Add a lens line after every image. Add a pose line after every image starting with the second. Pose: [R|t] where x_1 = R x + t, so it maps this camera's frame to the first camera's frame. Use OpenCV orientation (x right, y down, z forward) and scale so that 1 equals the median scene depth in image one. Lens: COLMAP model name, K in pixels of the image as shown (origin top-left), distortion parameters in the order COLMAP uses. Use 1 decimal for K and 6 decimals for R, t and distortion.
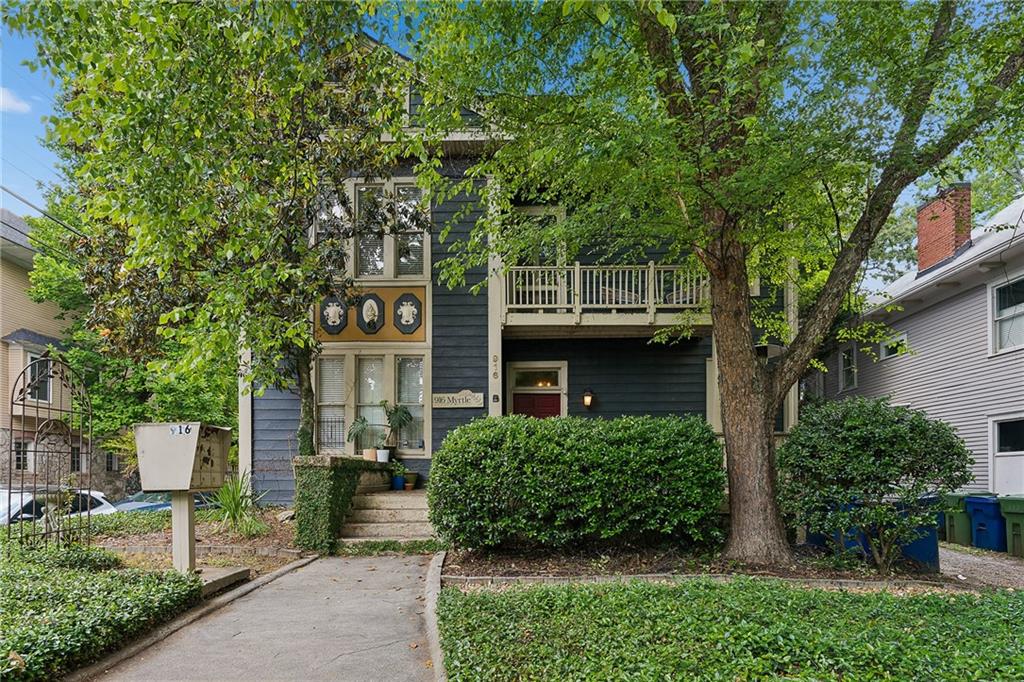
lens RADIAL K [[550.1, 0, 512.0], [0, 550.1, 341.0], [0, 0, 1]] dist [0.001510, 0.000103]
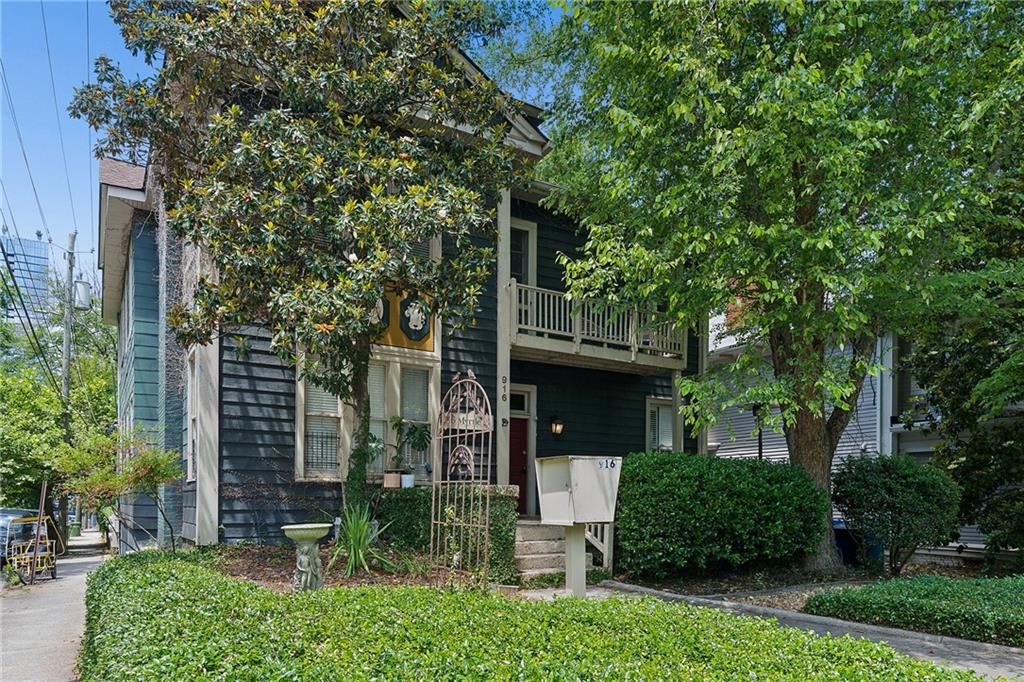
lens RADIAL K [[666.4, 0, 511.5], [0, 666.4, 341.5], [0, 0, 1]] dist [0.002994, 0.000009]
pose [[0.843618, 0.130176, 0.520925, -0.611580], [-0.134705, 0.990451, -0.029359, -0.001022], [-0.519772, -0.045404, 0.853098, 0.023581]]
